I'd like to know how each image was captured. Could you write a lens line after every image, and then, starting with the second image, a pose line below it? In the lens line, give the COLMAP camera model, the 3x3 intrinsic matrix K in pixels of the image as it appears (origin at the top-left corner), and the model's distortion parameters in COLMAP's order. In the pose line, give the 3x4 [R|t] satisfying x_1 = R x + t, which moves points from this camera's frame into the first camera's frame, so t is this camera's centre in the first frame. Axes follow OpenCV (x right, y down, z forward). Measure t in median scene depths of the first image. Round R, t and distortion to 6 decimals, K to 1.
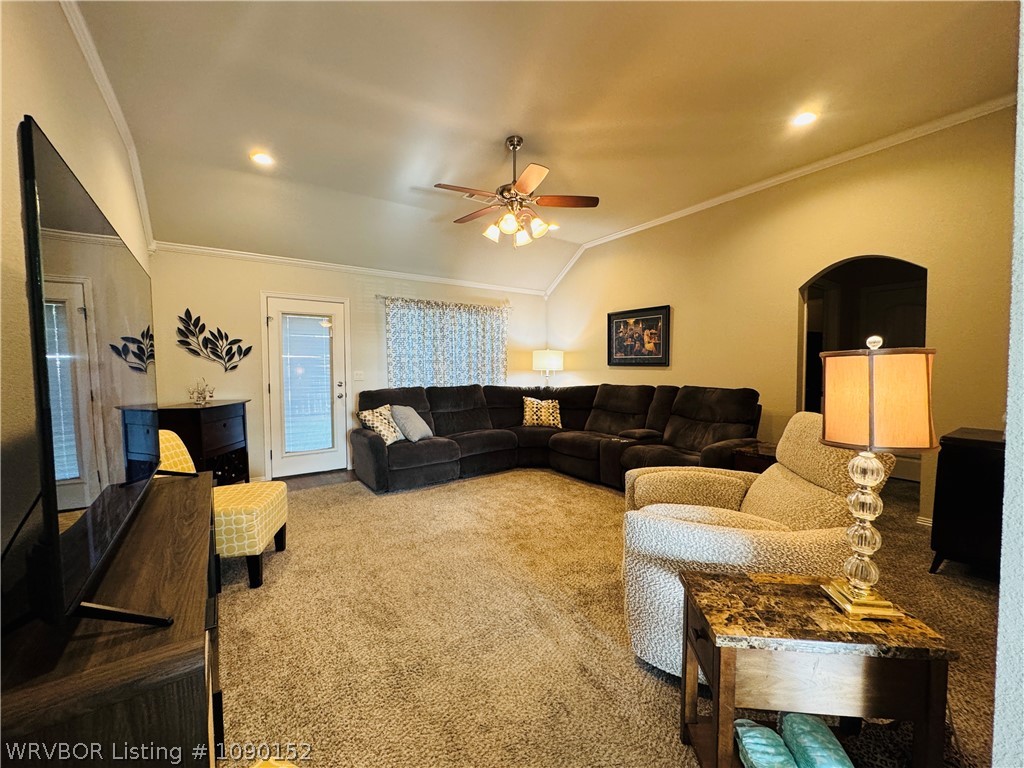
lens RADIAL K [[410.9, 0, 510.3], [0, 410.9, 382.3], [0, 0, 1]] dist [-0.000725, 0.000210]
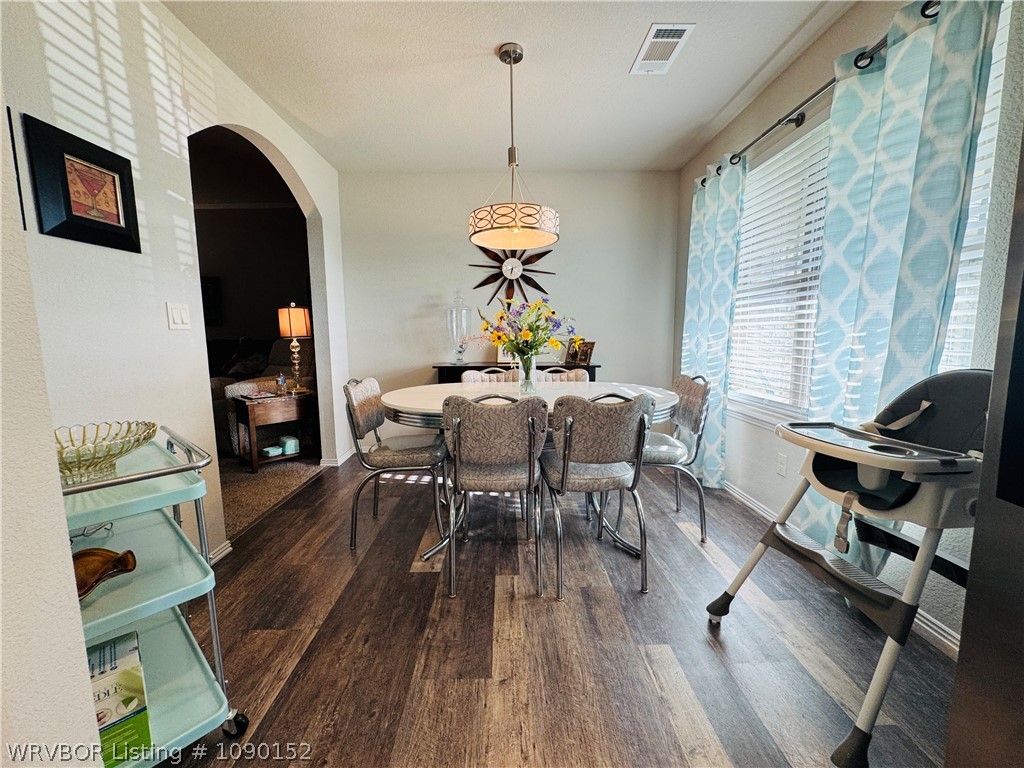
lens RADIAL K [[410.9, 0, 512.6], [0, 410.9, 384.4], [0, 0, 1]] dist [-0.000725, 0.000210]
pose [[0.551979, -0.090385, 0.828945, -0.214402], [0.031678, 0.995663, 0.087469, 0.072935], [-0.833256, -0.022021, 0.552448, -0.543967]]
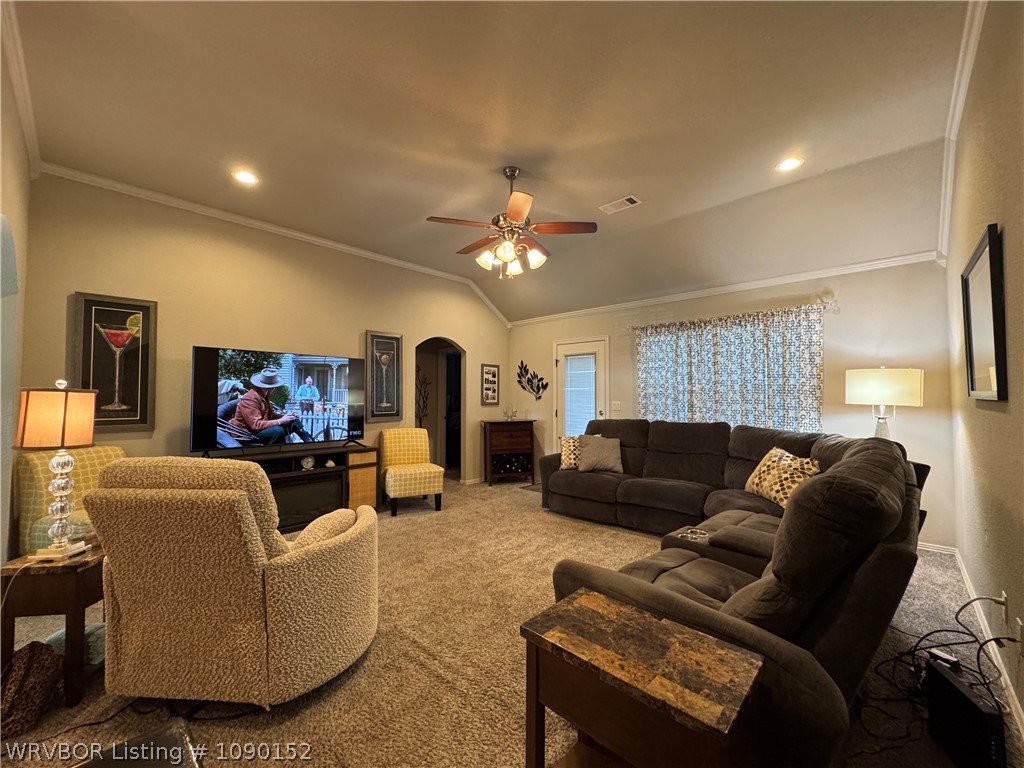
lens RADIAL K [[410.9, 0, 512.7], [0, 410.9, 386.0], [0, 0, 1]] dist [-0.000725, 0.000210]
pose [[0.207400, -0.018045, -0.978090, 0.717177], [-0.036659, 0.998984, -0.026204, -0.034794], [0.977569, 0.041290, 0.206527, 0.605221]]
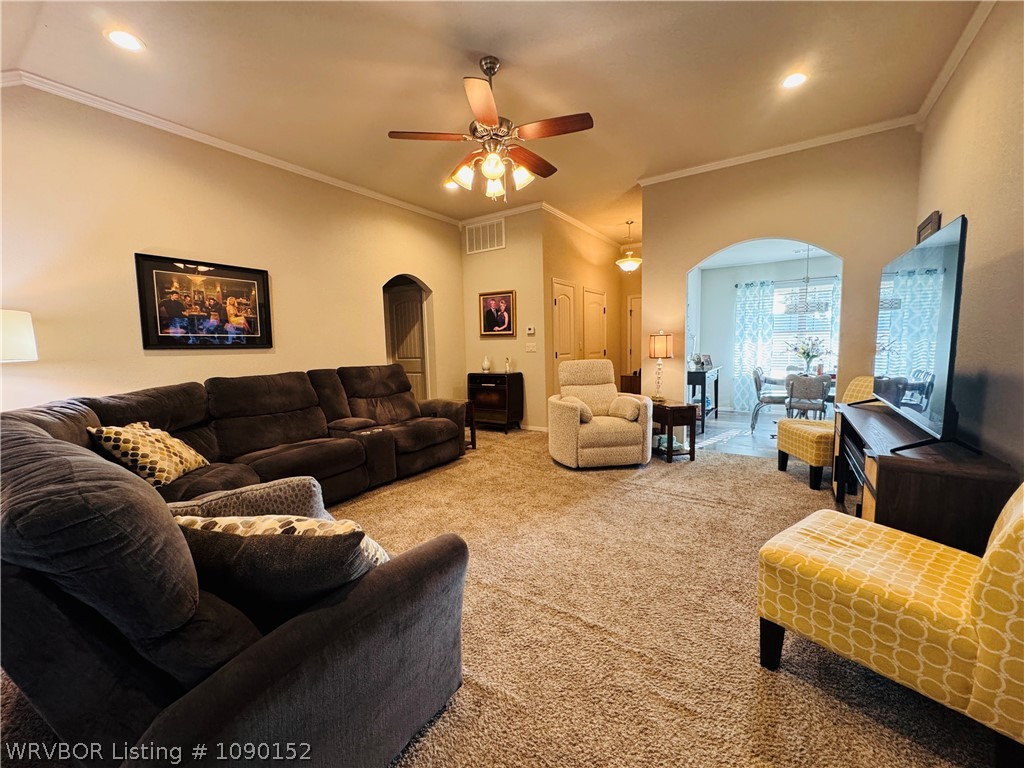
lens RADIAL K [[410.9, 0, 512.9], [0, 410.9, 380.6], [0, 0, 1]] dist [-0.000725, 0.000210]
pose [[-0.362821, -0.066612, 0.929475, -0.599205], [0.063734, 0.993332, 0.096067, -0.026471], [-0.929677, 0.094094, -0.356156, 0.966075]]
